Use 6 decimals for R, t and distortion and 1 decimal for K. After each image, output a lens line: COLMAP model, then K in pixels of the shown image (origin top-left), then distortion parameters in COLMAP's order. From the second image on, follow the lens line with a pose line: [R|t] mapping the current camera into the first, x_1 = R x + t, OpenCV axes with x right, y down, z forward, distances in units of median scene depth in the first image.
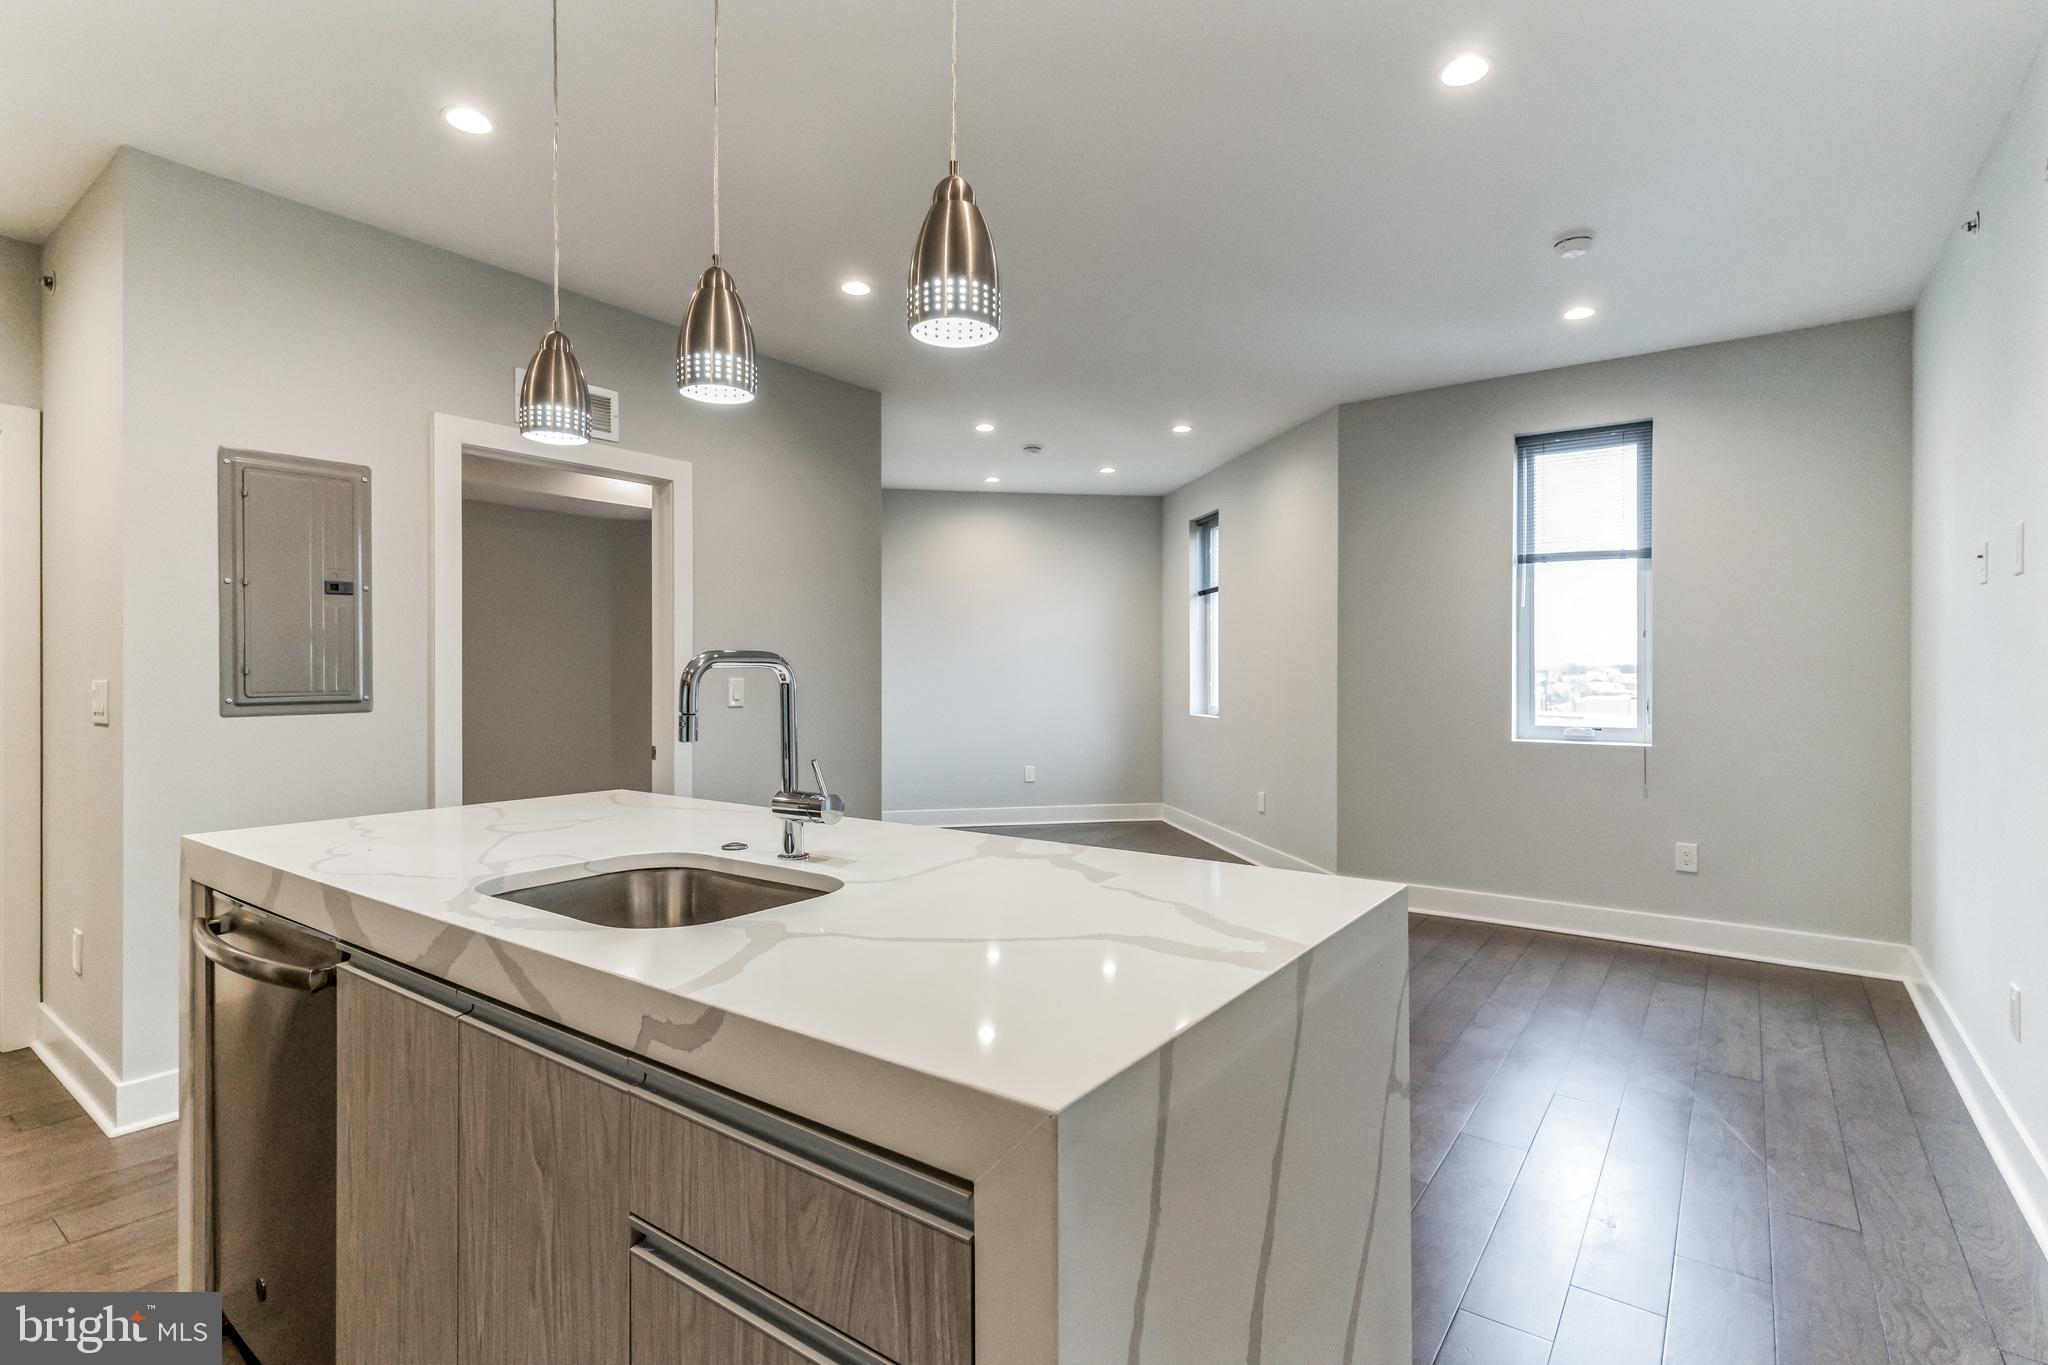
lens RADIAL K [[983.0, 0, 1025.5], [0, 983.0, 669.8], [0, 0, 1]] dist [0.001108, 0.000084]
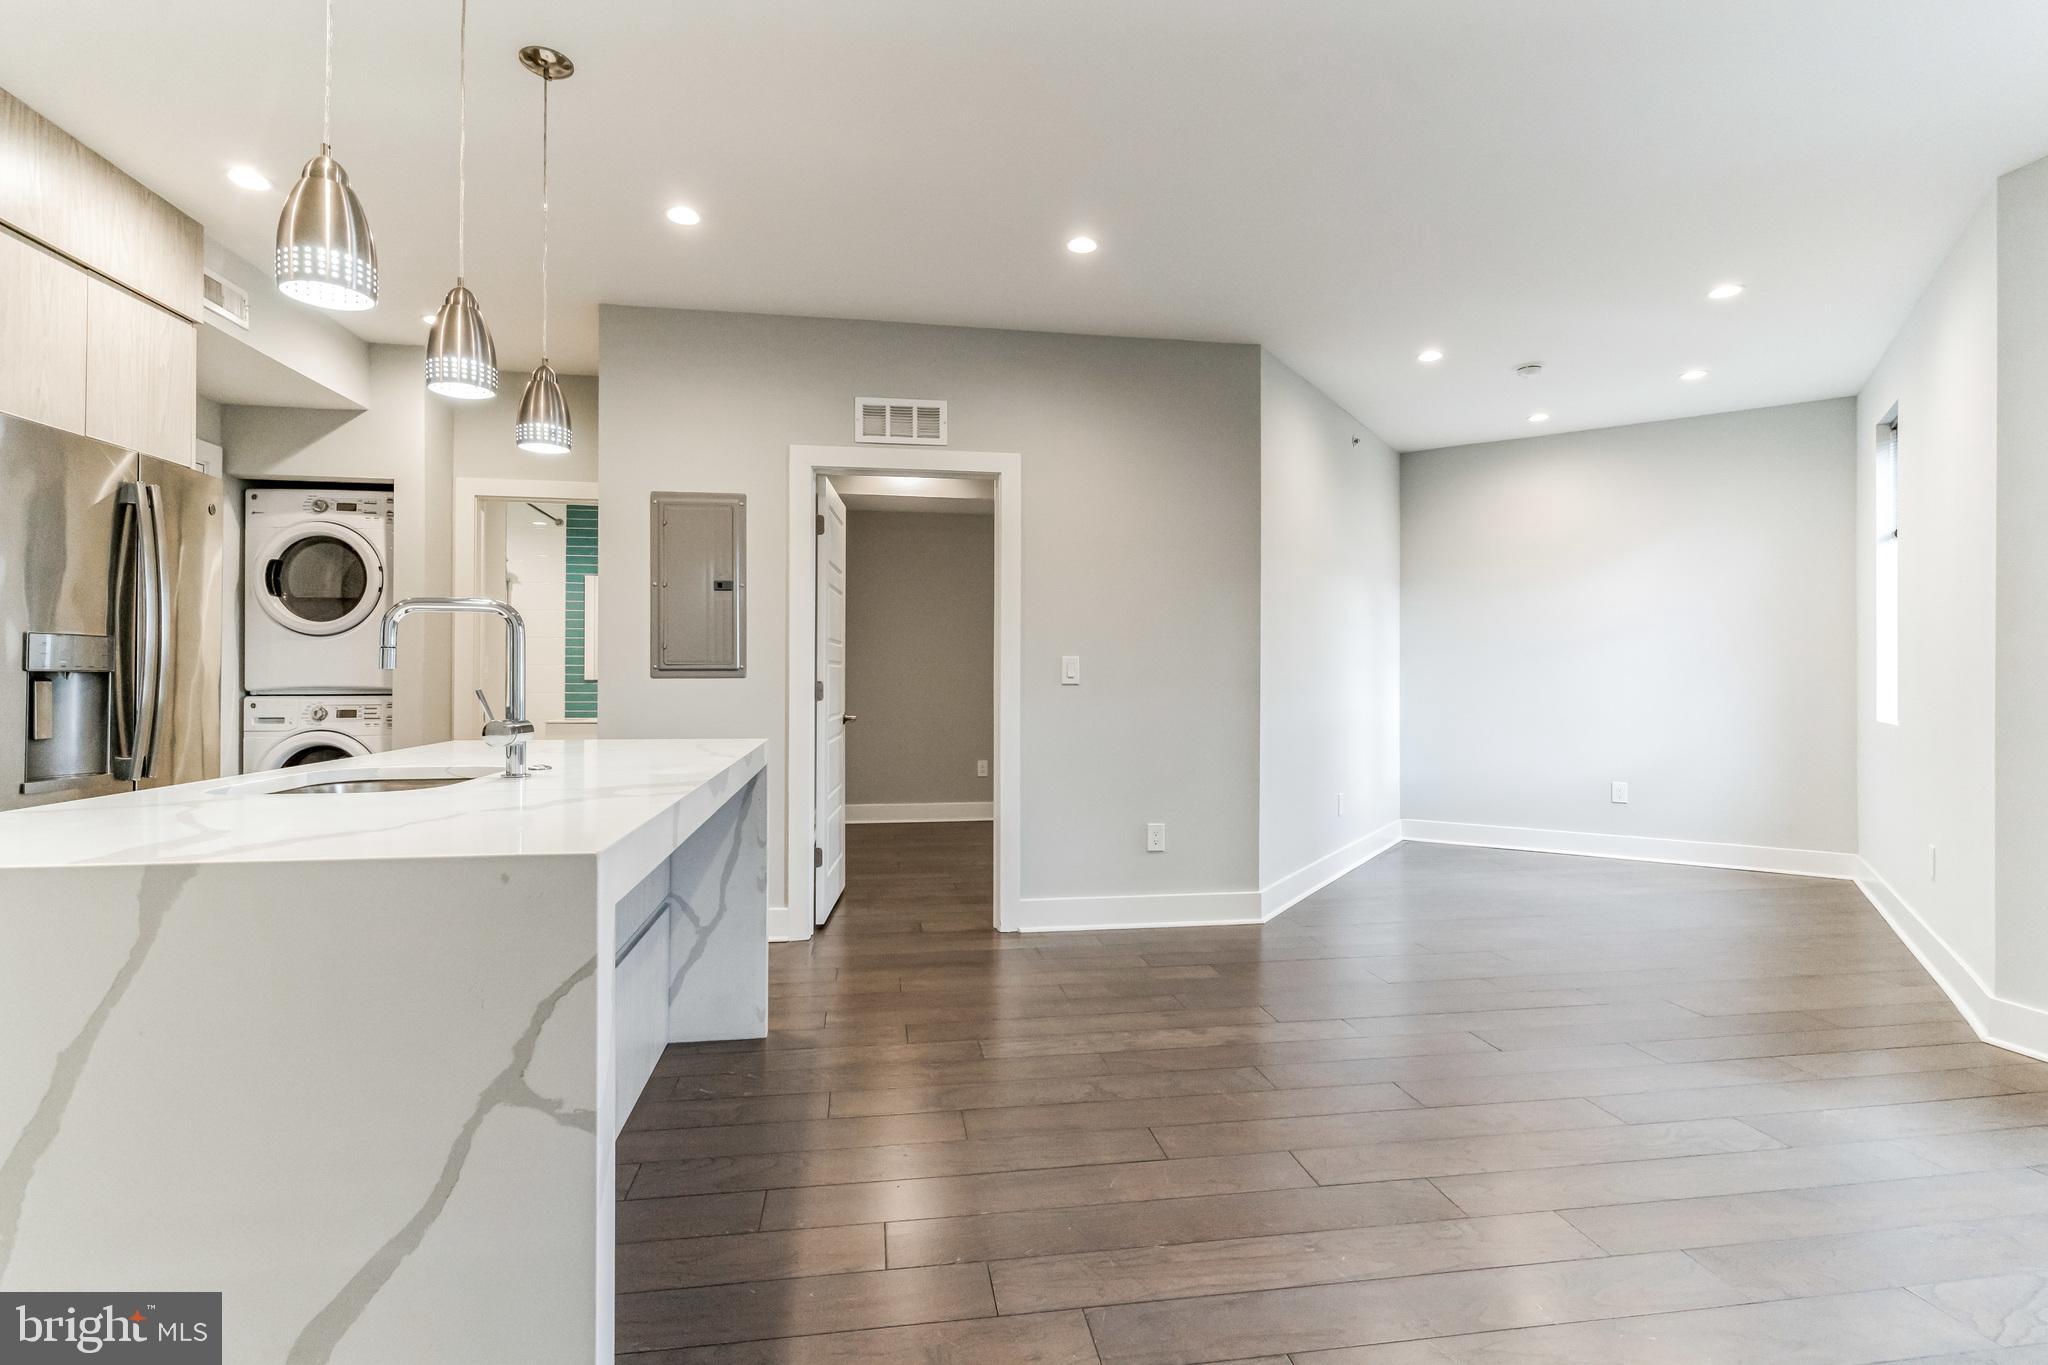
lens RADIAL K [[983.0, 0, 1012.5], [0, 983.0, 677.7], [0, 0, 1]] dist [0.001108, 0.000084]
pose [[0.712307, 0.004454, -0.701854, 0.530099], [-0.002288, 0.999989, 0.004024, 0.036807], [0.701865, -0.001260, 0.712309, 0.309604]]
